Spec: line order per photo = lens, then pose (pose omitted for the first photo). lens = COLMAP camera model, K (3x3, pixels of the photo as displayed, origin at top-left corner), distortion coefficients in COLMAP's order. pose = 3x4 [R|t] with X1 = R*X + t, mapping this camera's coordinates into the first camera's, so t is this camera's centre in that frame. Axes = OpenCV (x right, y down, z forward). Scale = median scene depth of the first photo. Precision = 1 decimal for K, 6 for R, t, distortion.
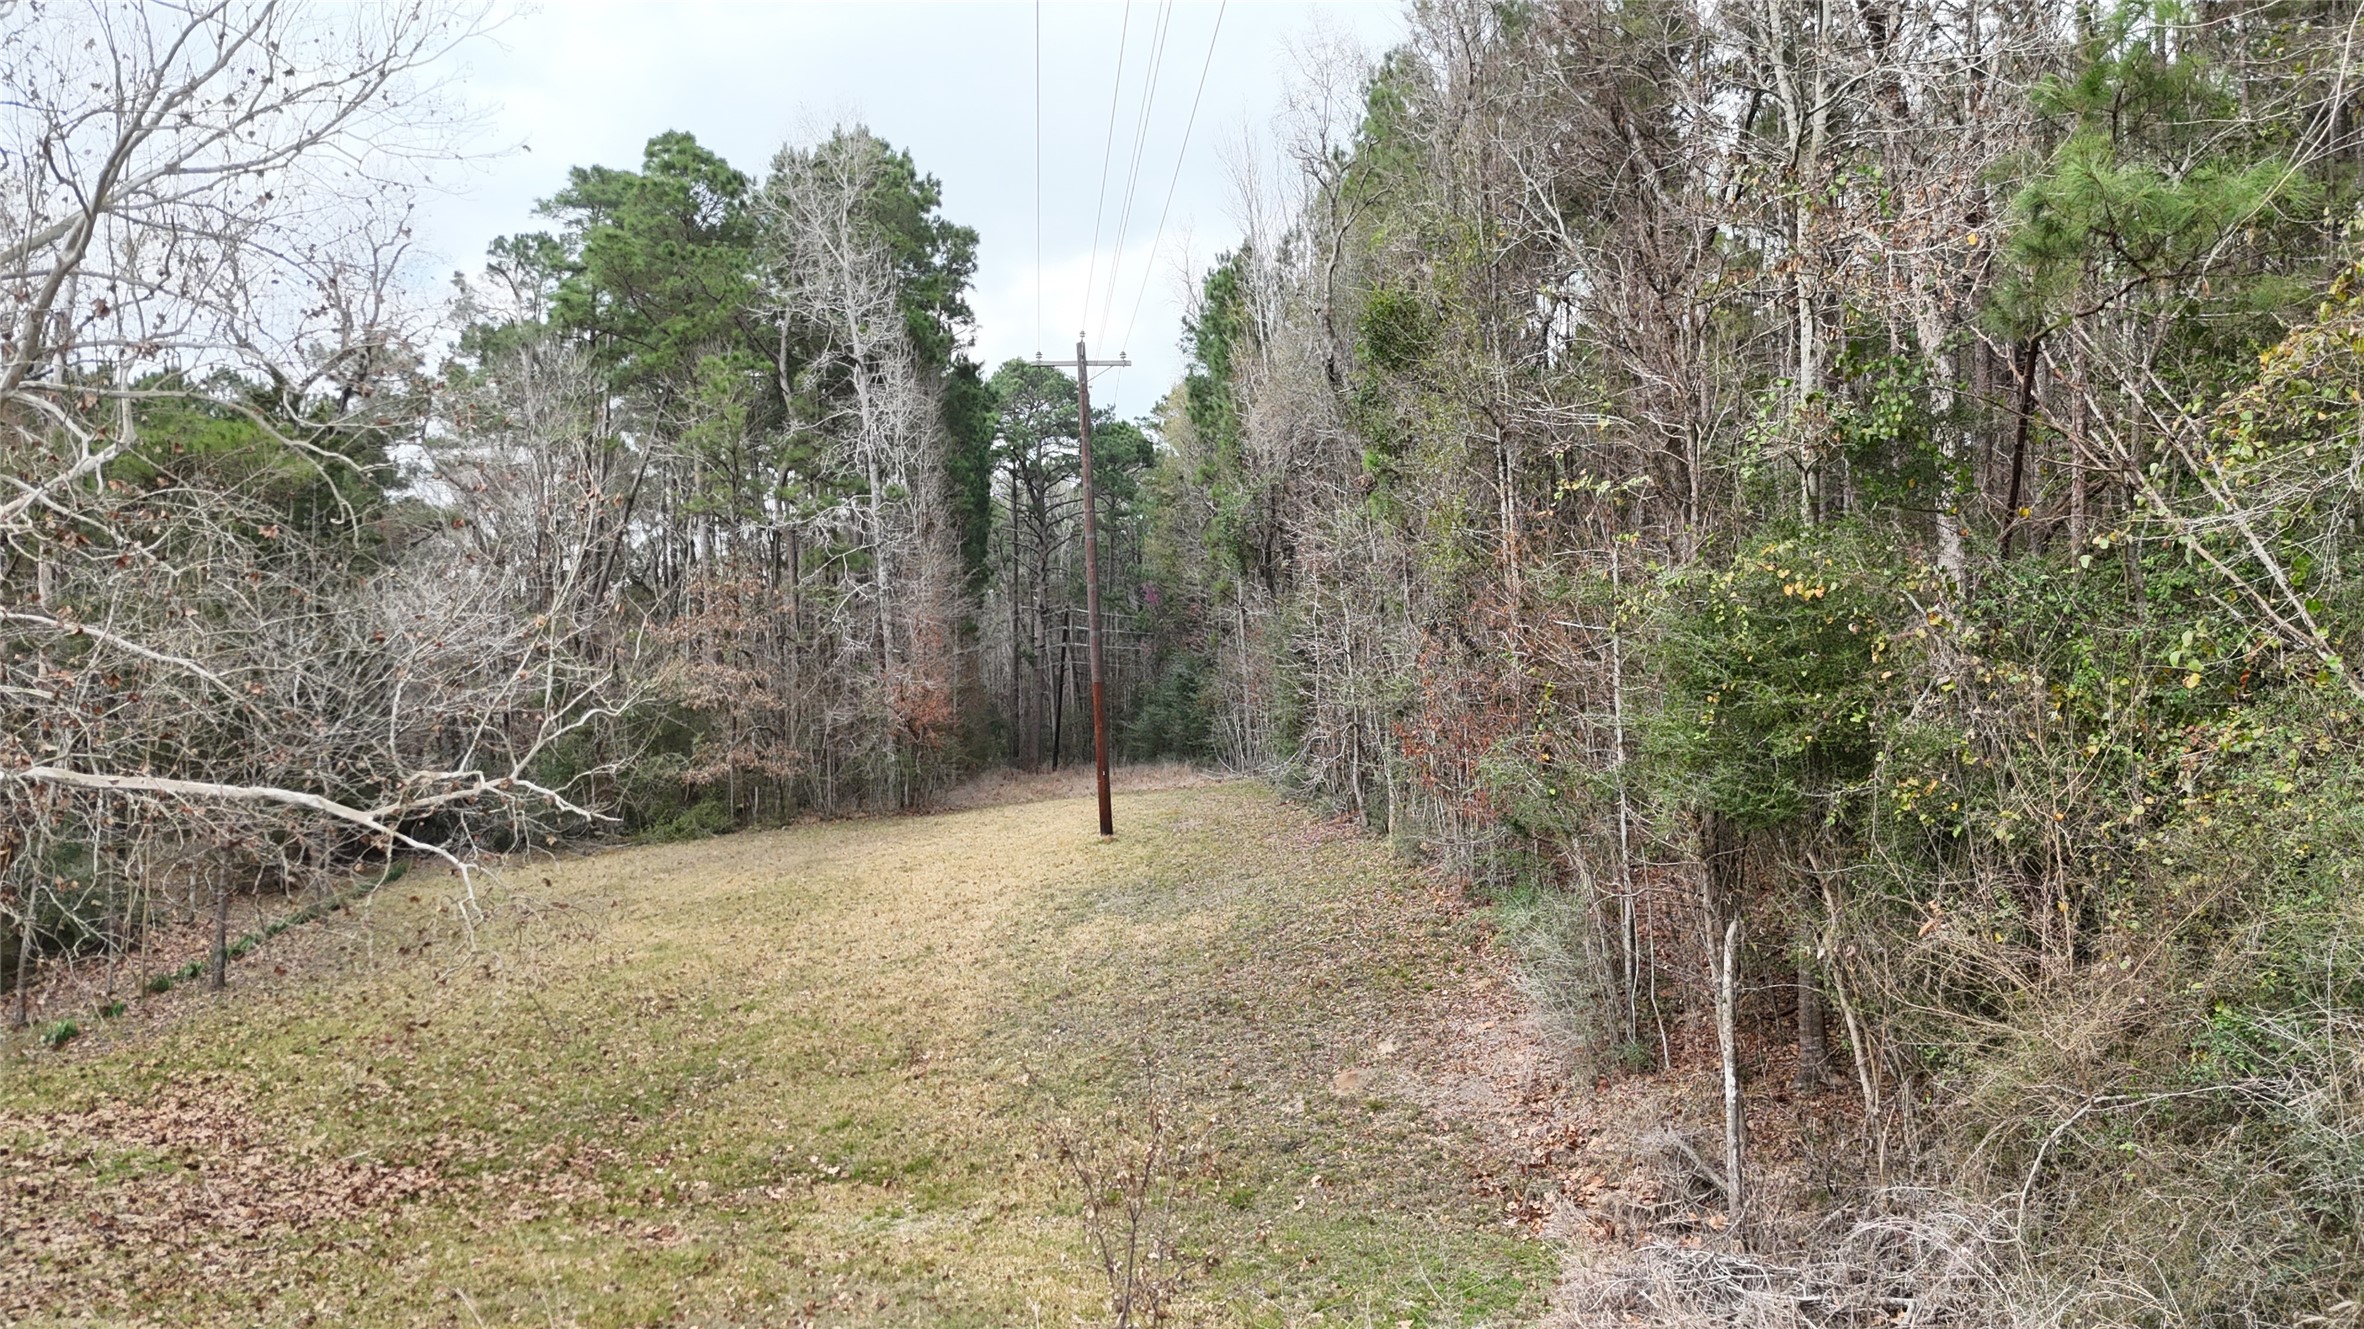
lens RADIAL K [[1750.3, 0, 1168.7], [0, 1750.3, 678.3], [0, 0, 1]] dist [0.078494, -0.060967]
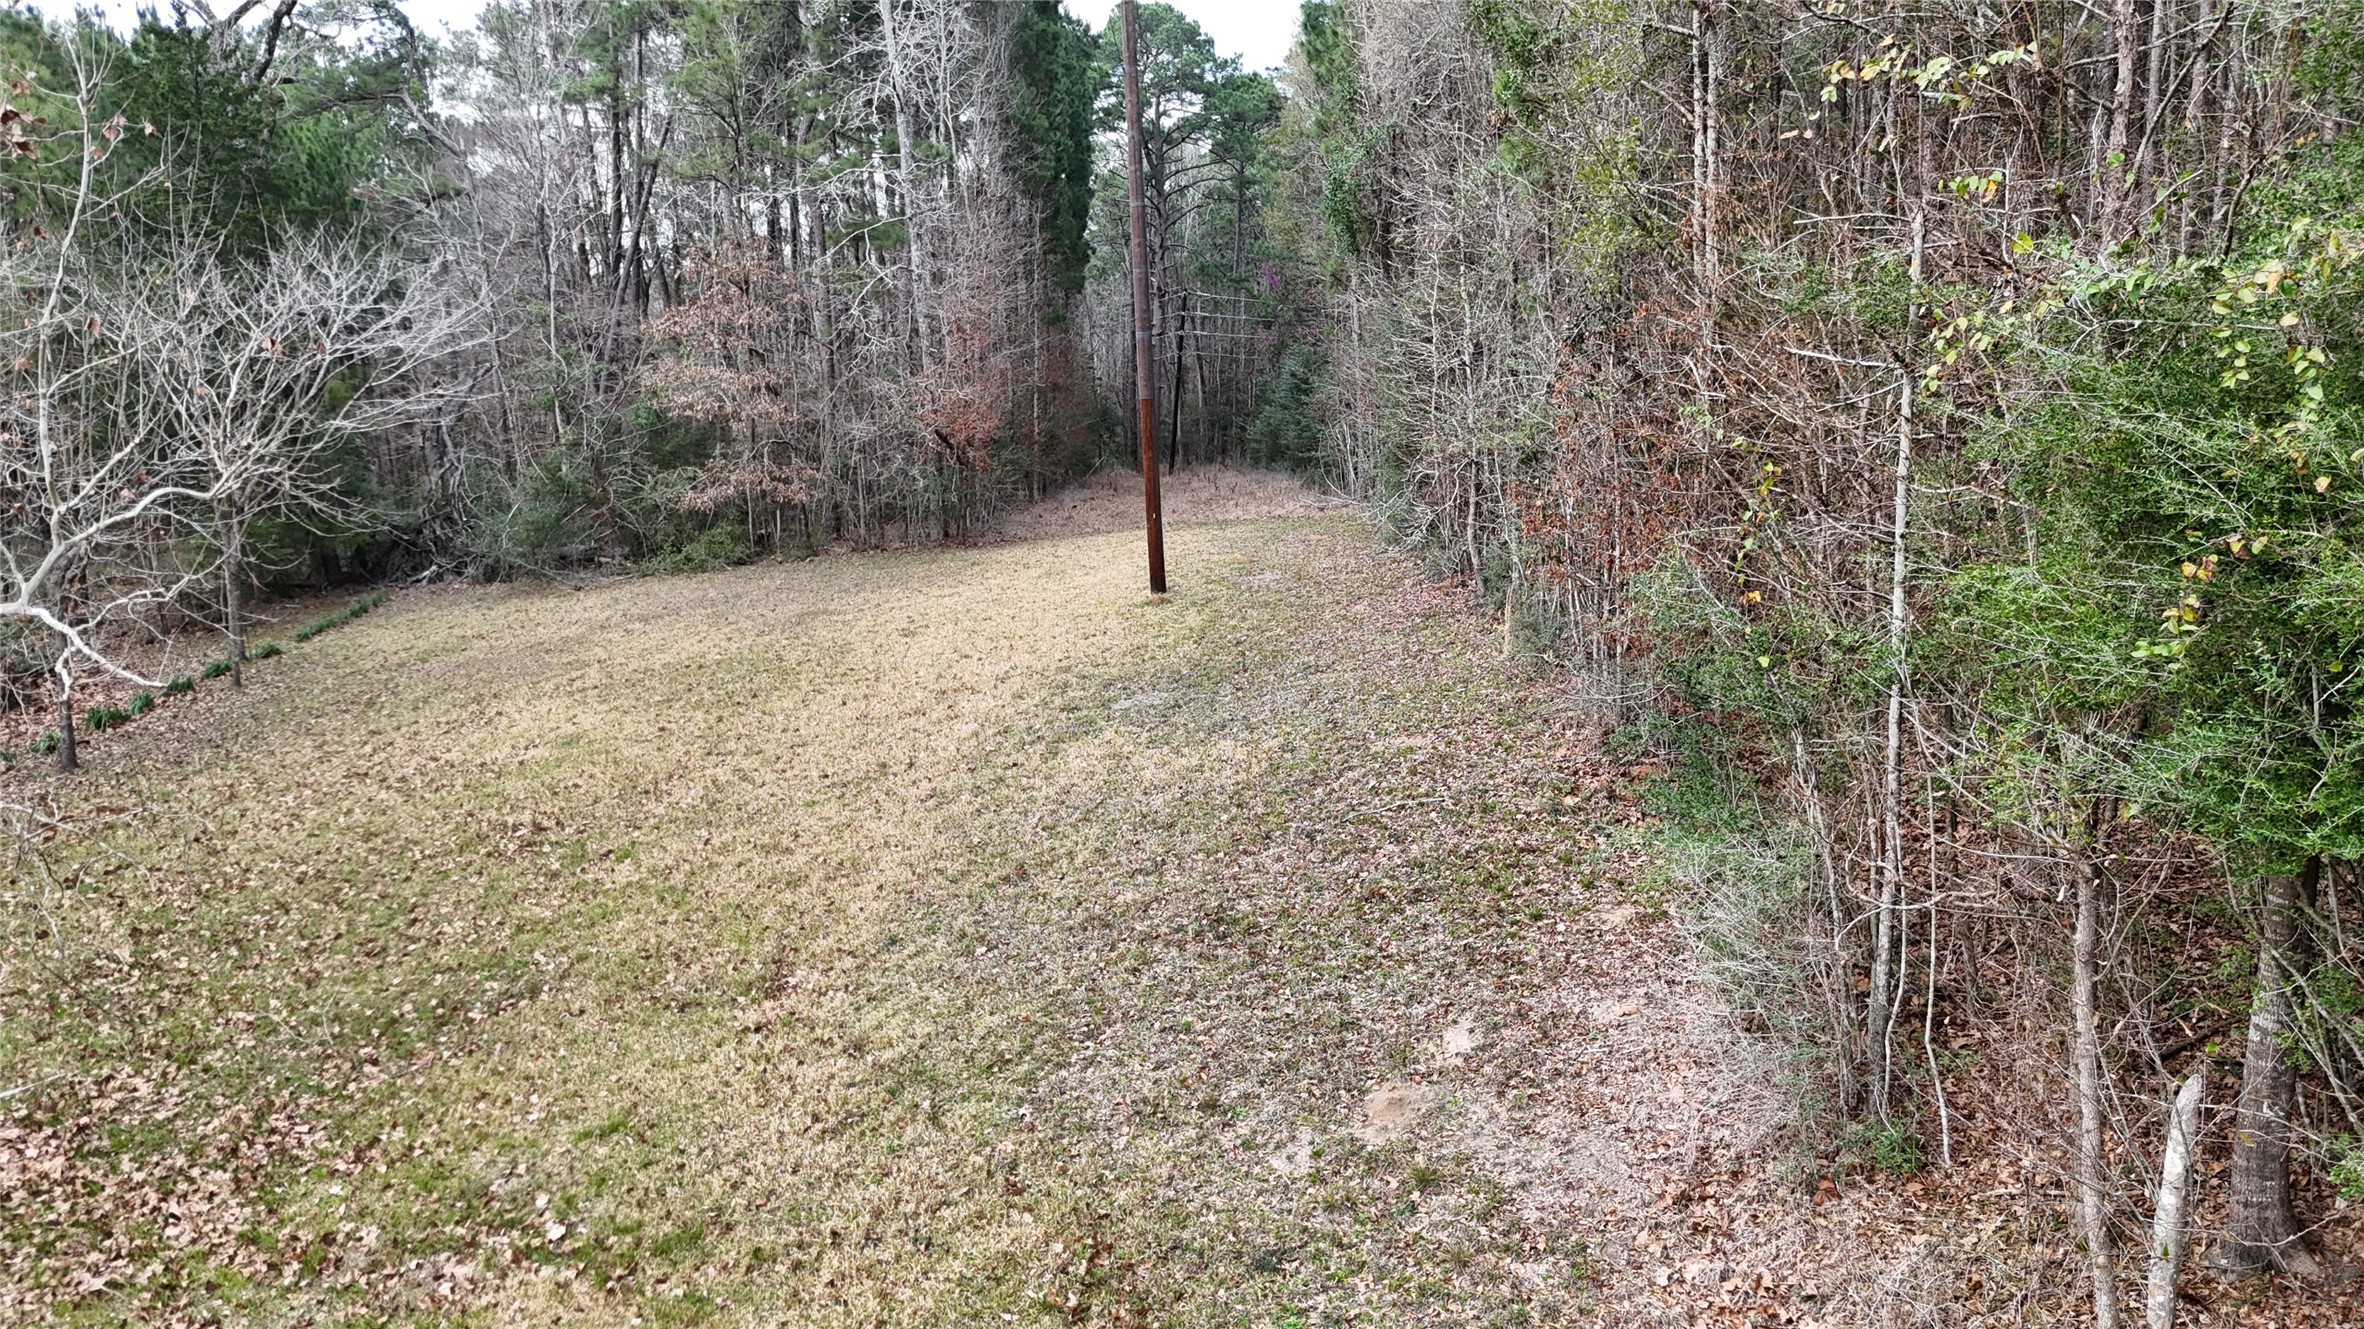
lens RADIAL K [[1750.3, 0, 1168.7], [0, 1750.3, 678.3], [0, 0, 1]] dist [0.078494, -0.060967]
pose [[0.996249, 0.018268, -0.084581, 0.029708], [-0.002886, 0.983933, 0.178514, -0.011395], [0.086483, -0.177600, 0.980295, 0.165428]]
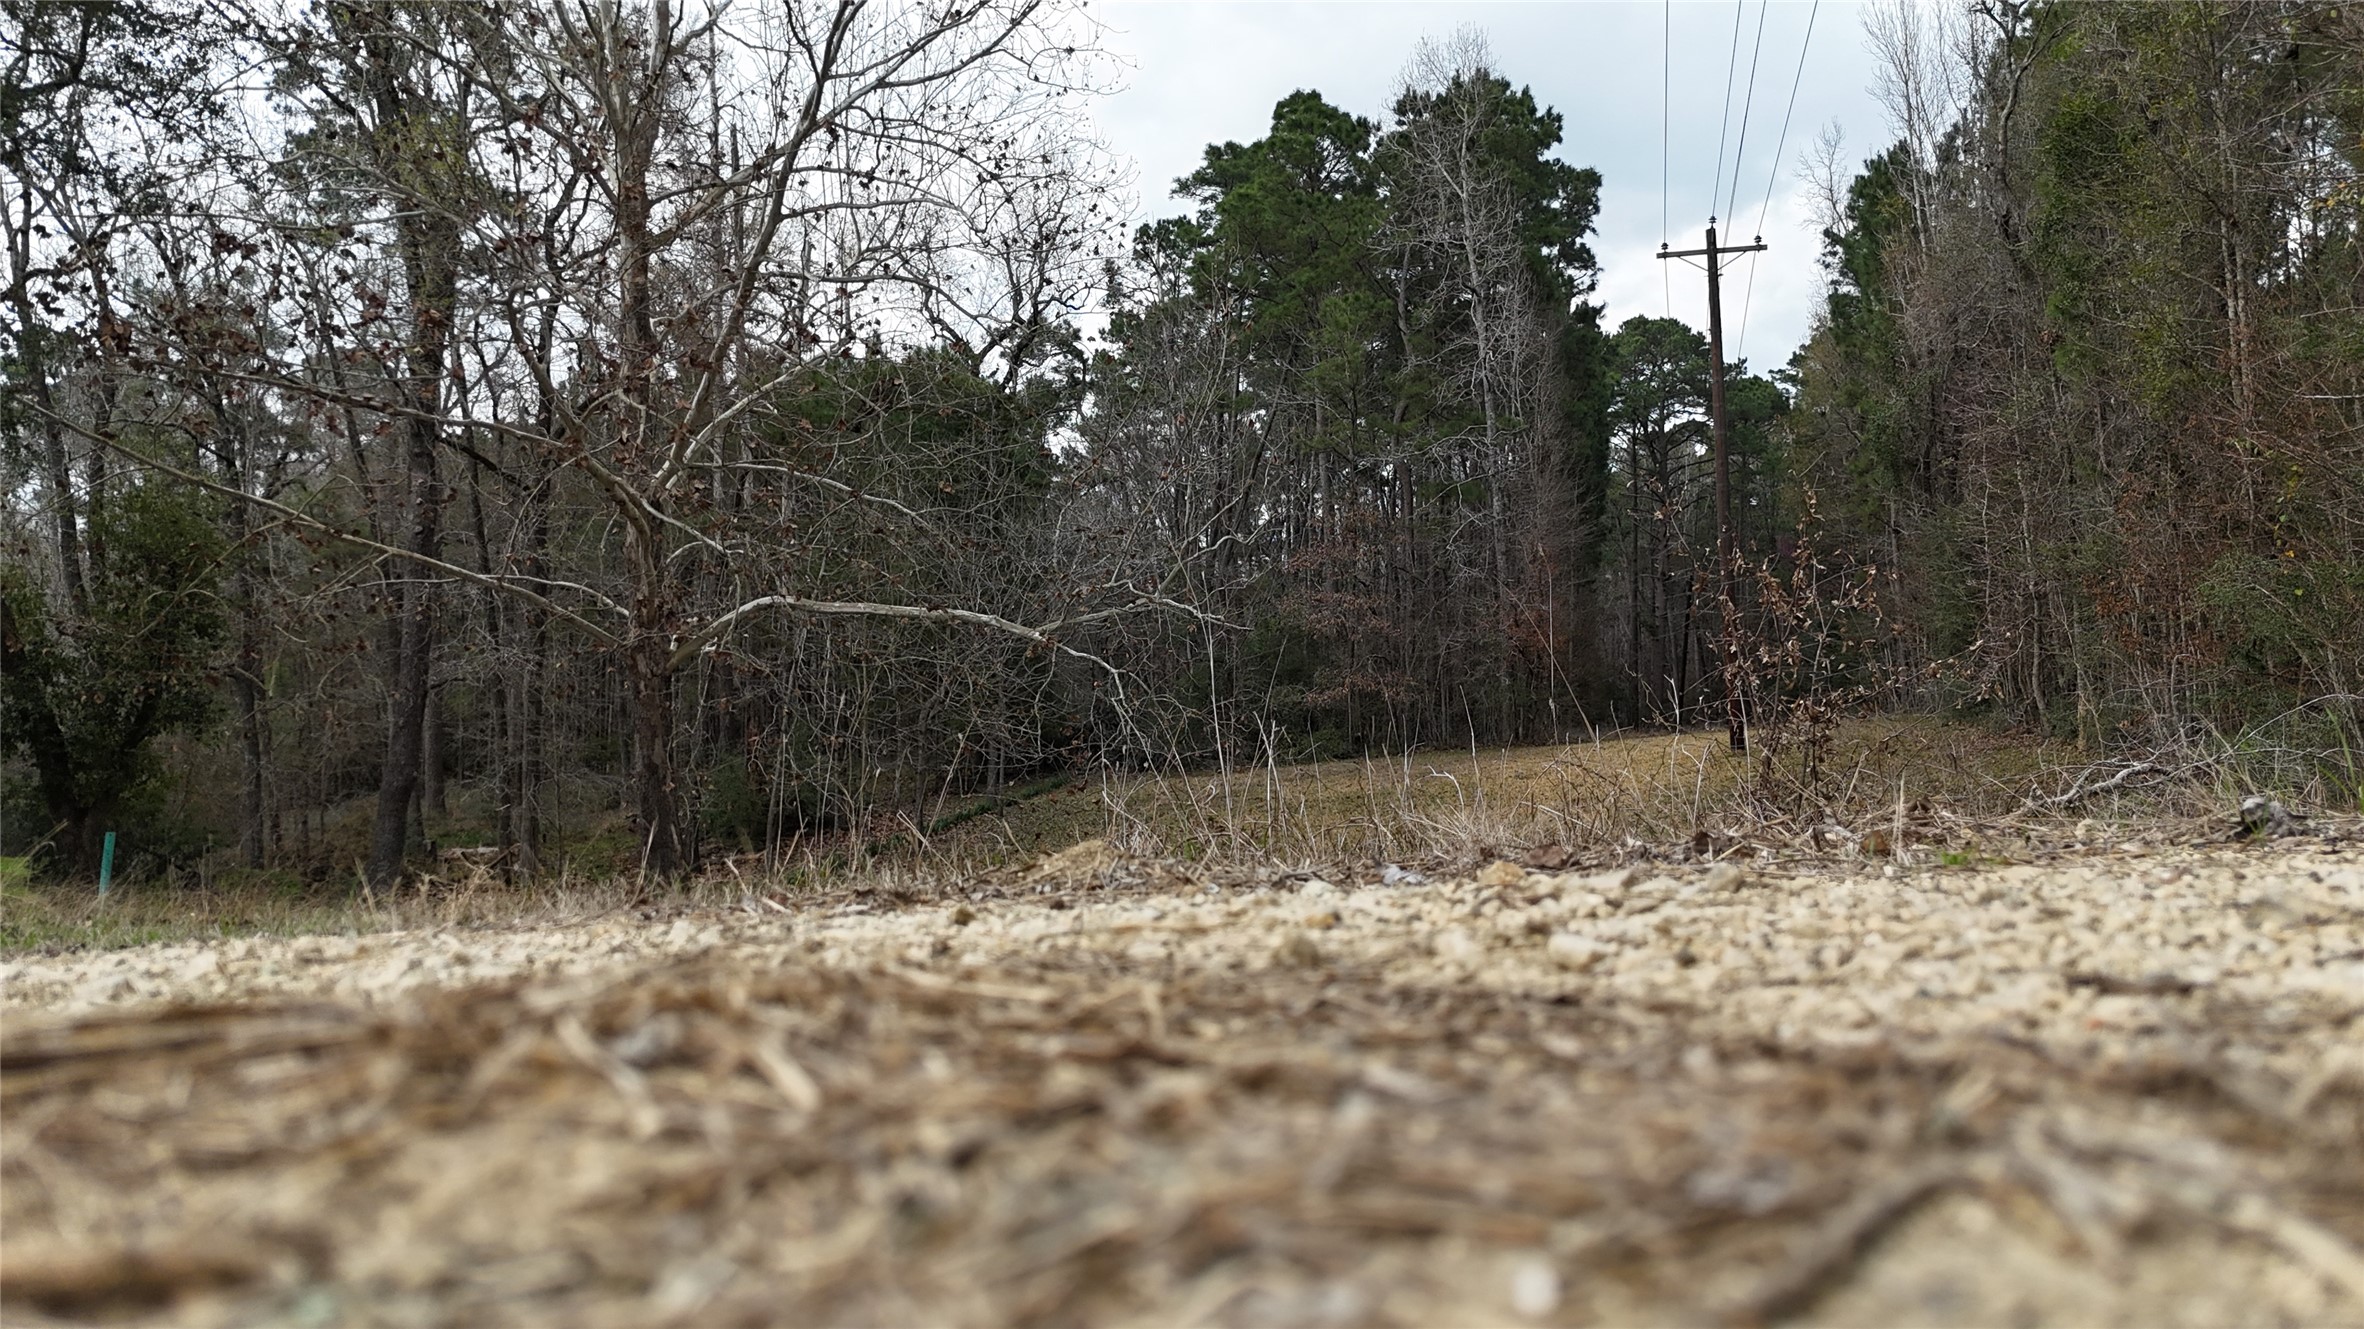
lens RADIAL K [[1750.3, 0, 1168.7], [0, 1750.3, 678.3], [0, 0, 1]] dist [0.078494, -0.060967]
pose [[0.940828, 0.003471, -0.338867, -0.000754], [-0.003643, 0.999993, 0.000129, 0.040681], [0.338865, 0.001114, 0.940834, 0.000669]]
